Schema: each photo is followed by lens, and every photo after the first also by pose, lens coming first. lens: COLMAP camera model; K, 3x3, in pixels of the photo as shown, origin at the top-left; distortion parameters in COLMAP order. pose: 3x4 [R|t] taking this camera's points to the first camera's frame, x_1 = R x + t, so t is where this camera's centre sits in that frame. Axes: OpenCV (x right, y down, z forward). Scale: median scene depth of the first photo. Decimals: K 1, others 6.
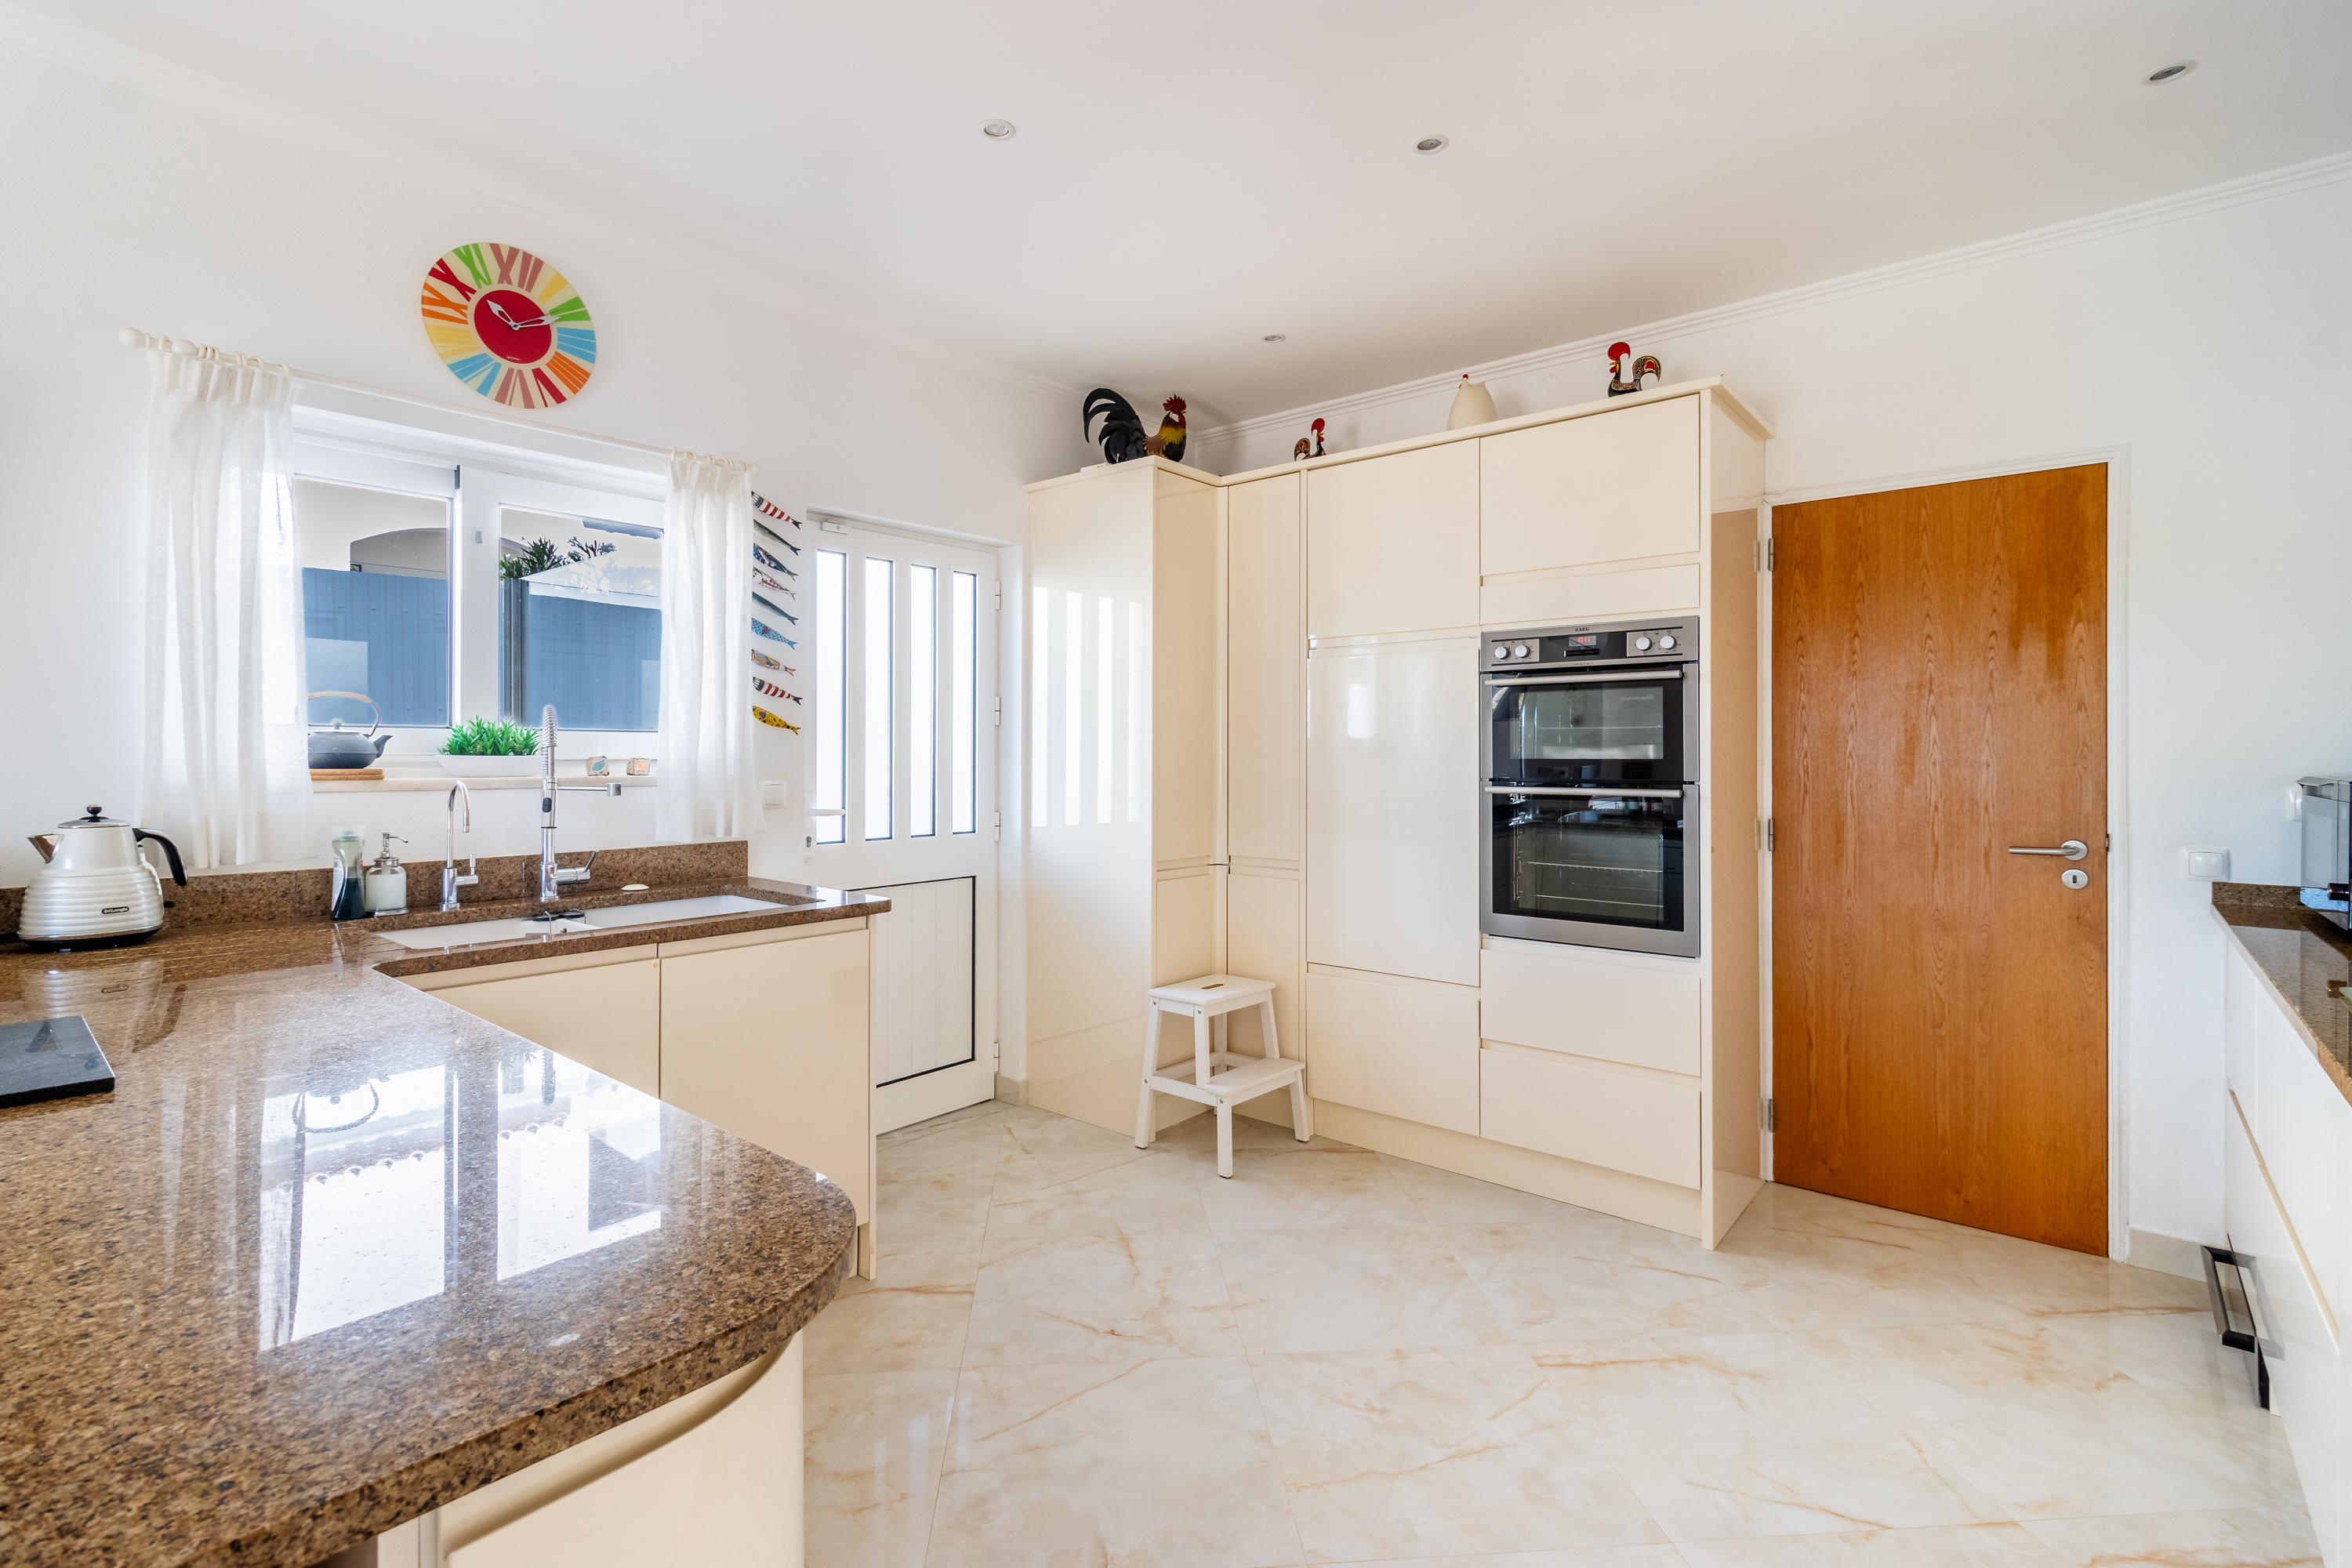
lens RADIAL K [[1091.6, 0, 1172.3], [0, 1091.6, 748.5], [0, 0, 1]] dist [0.001961, 0.000157]
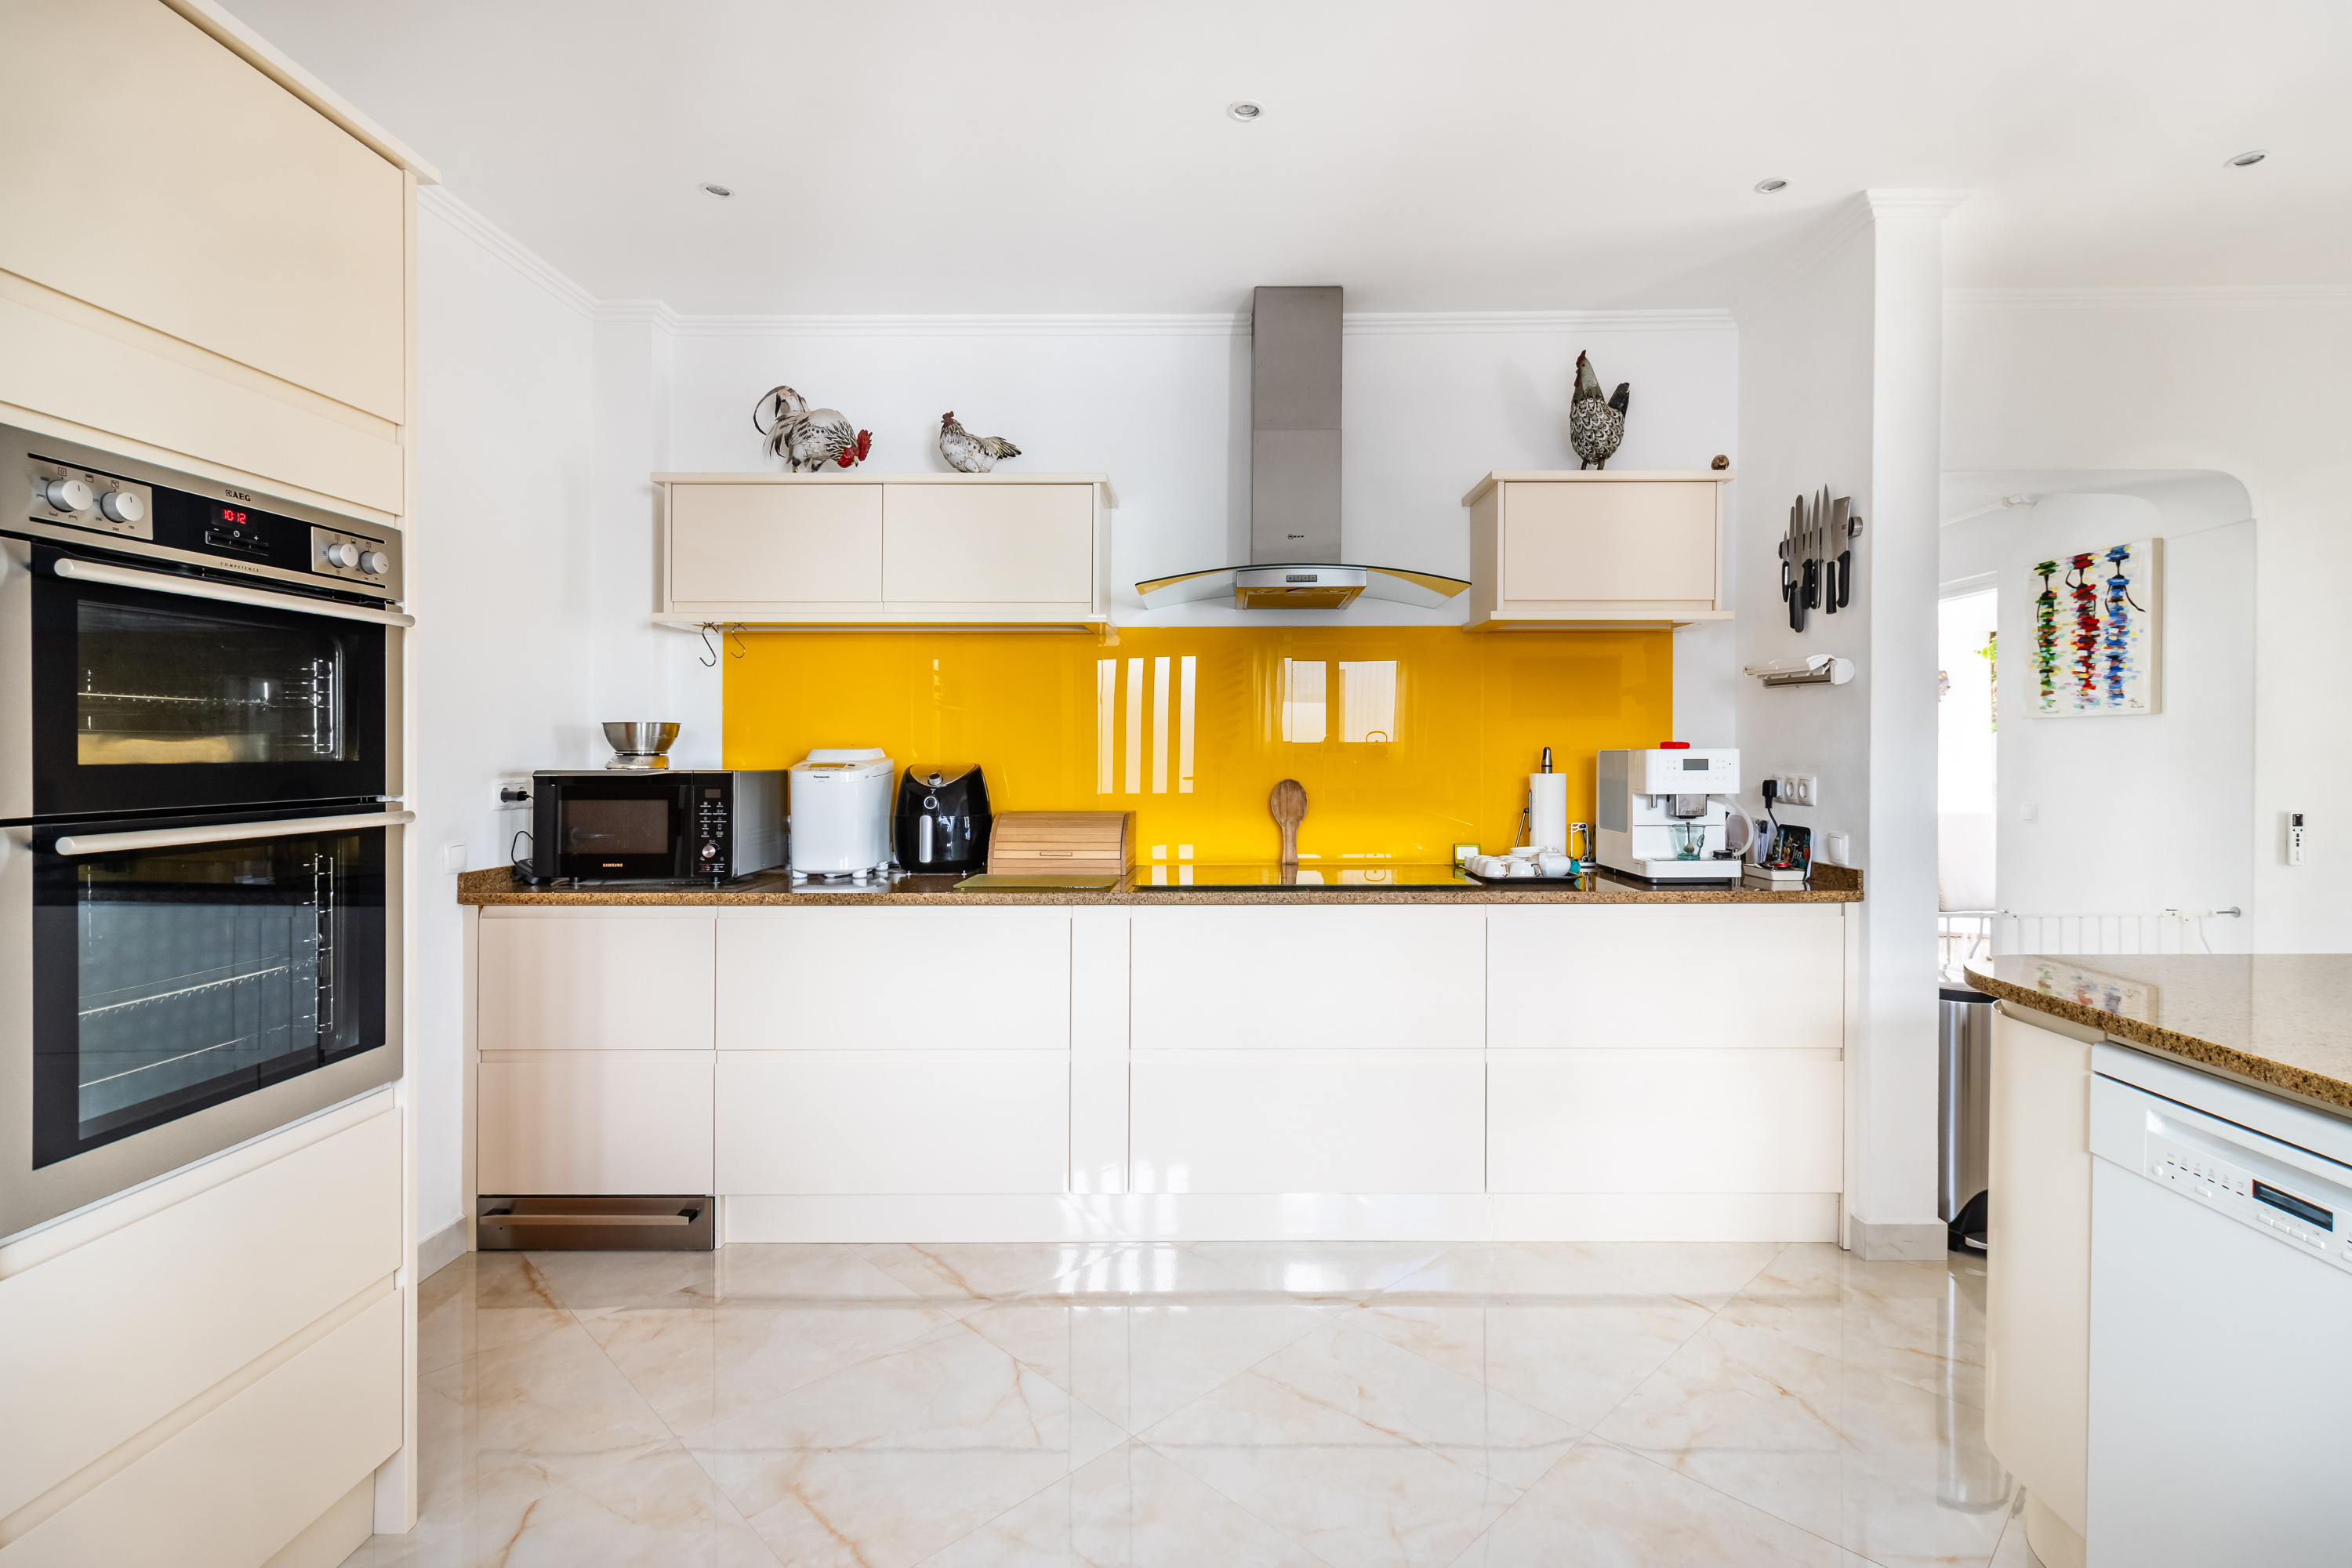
lens RADIAL K [[1085.2, 0, 1226.1], [0, 1085.2, 762.1], [0, 0, 1]] dist [-0.000666, -0.000124]
pose [[-0.645609, -0.004036, 0.763657, -0.311706], [-0.000359, 0.999988, 0.004982, 0.008337], [-0.763668, 0.002942, -0.645603, 1.092950]]
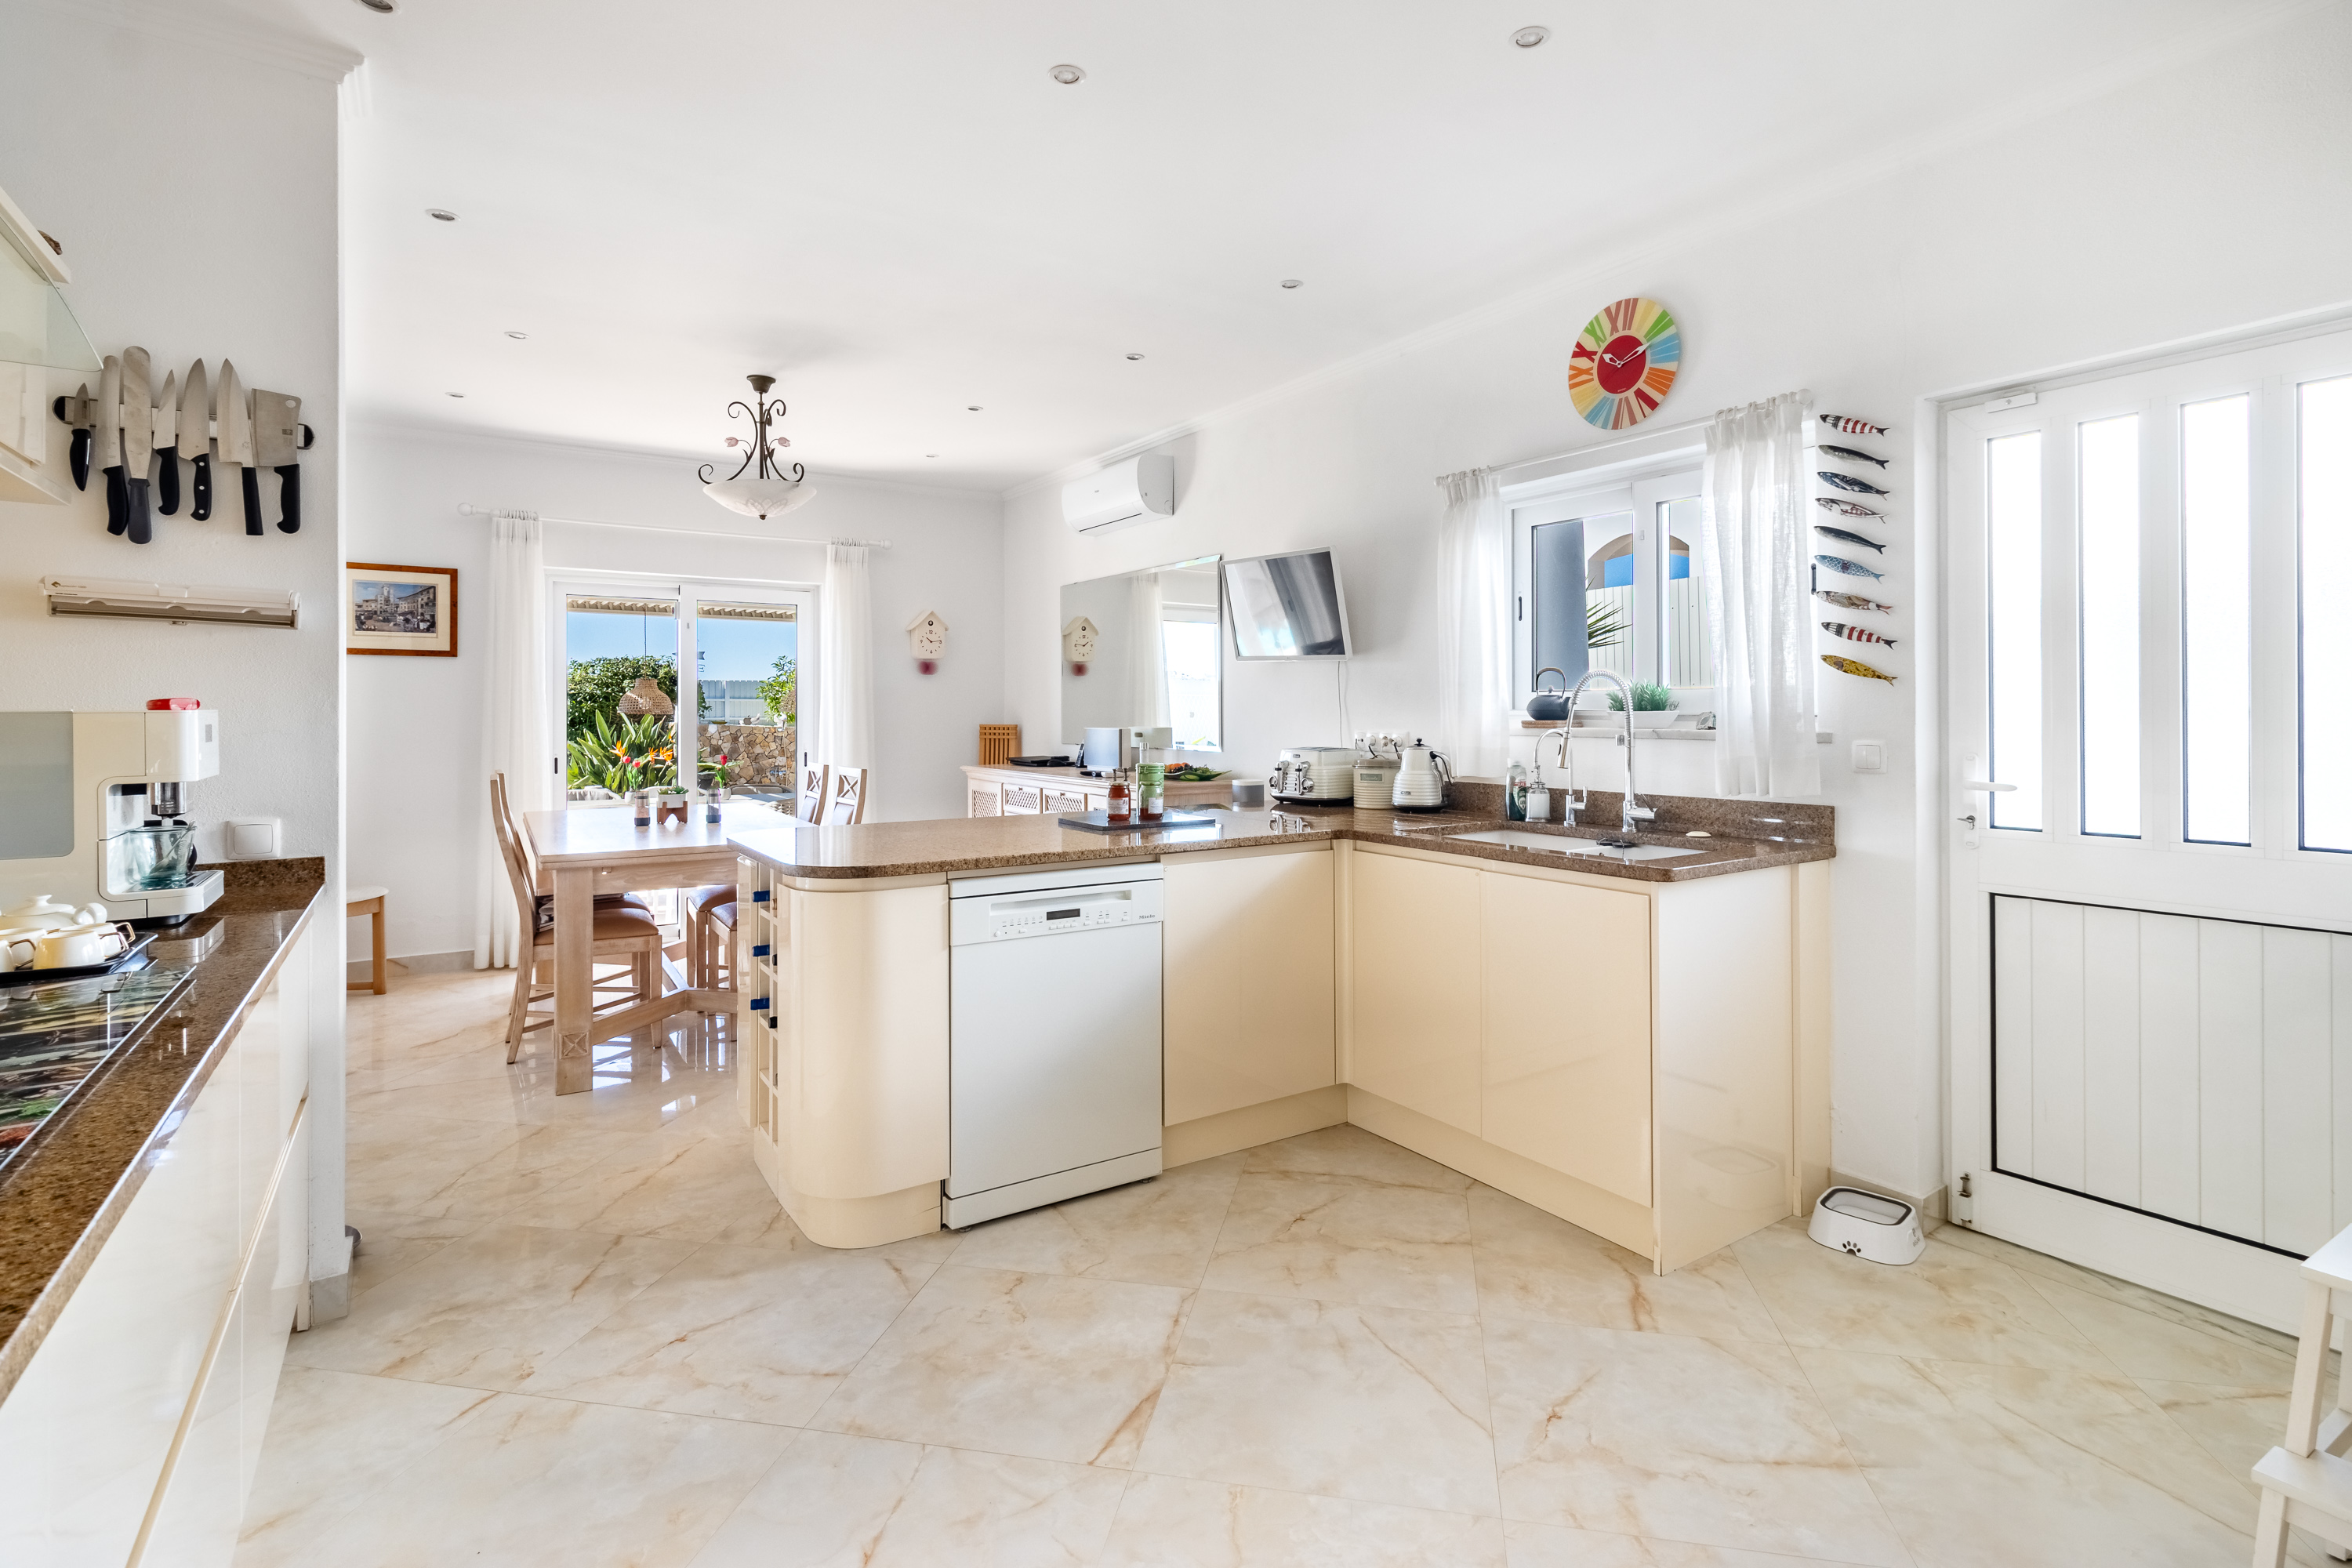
lens RADIAL K [[1119.4, 0, 1188.5], [0, 1119.4, 709.1], [0, 0, 1]] dist [-0.000389, 0.000363]
pose [[-0.284368, -0.005936, -0.958697, 0.735265], [0.005146, 0.999957, -0.007717, 0.010994], [0.958701, -0.007128, -0.284326, 0.871685]]
